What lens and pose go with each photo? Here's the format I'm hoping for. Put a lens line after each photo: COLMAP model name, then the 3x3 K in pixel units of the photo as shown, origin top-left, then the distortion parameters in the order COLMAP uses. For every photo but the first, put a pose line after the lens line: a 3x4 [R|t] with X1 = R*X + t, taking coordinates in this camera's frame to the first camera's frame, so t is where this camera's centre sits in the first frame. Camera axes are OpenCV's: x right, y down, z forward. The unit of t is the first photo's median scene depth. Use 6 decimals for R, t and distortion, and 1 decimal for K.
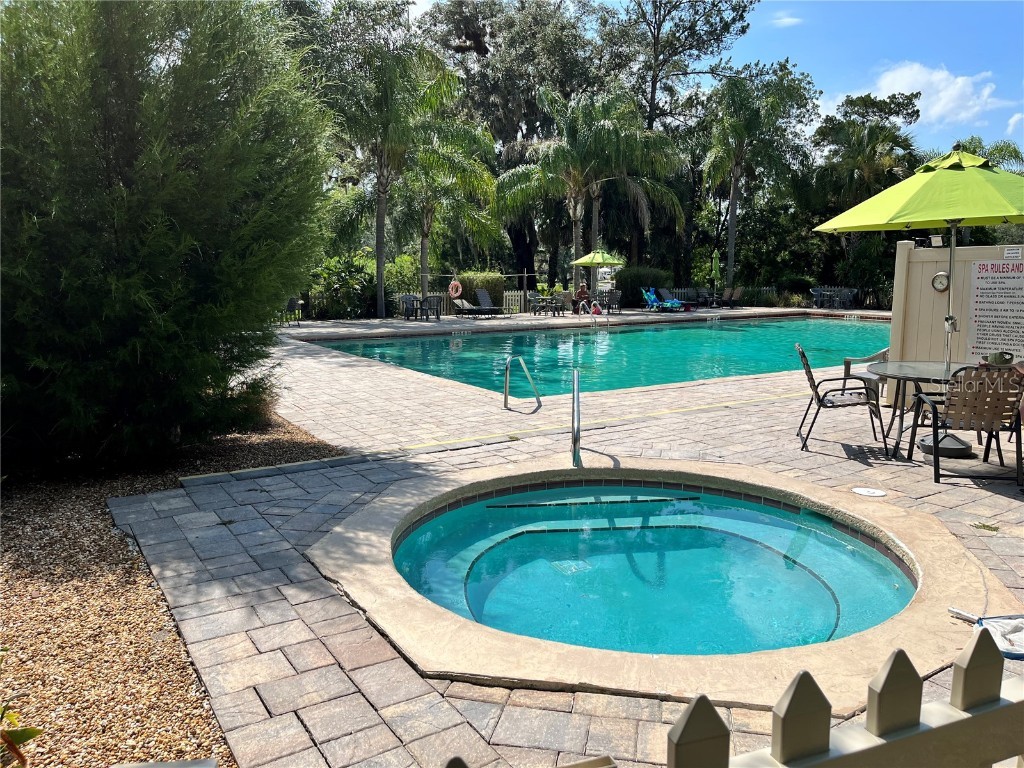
lens RADIAL K [[771.8, 0, 511.4], [0, 771.8, 385.4], [0, 0, 1]] dist [0.047869, -0.011842]
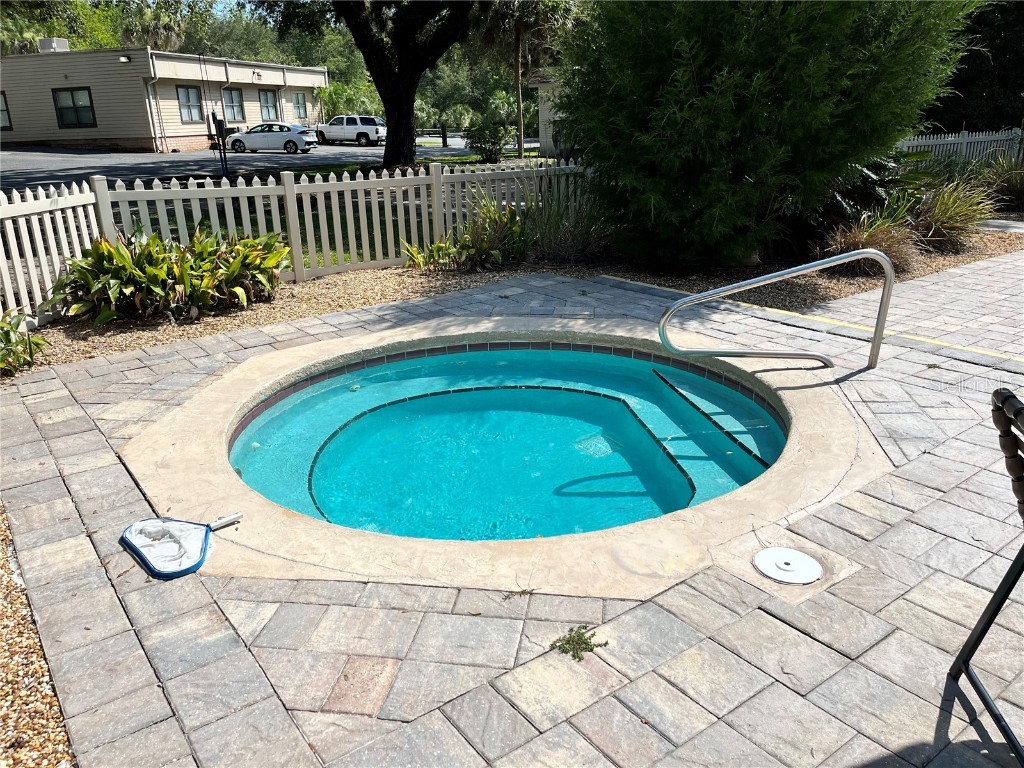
lens RADIAL K [[771.8, 0, 512.1], [0, 771.8, 383.6], [0, 0, 1]] dist [0.047869, -0.011842]
pose [[0.081976, 0.340781, -0.936562, 0.826363], [-0.123968, 0.935913, 0.329694, -0.112358], [0.988894, 0.089077, 0.118968, 0.719367]]
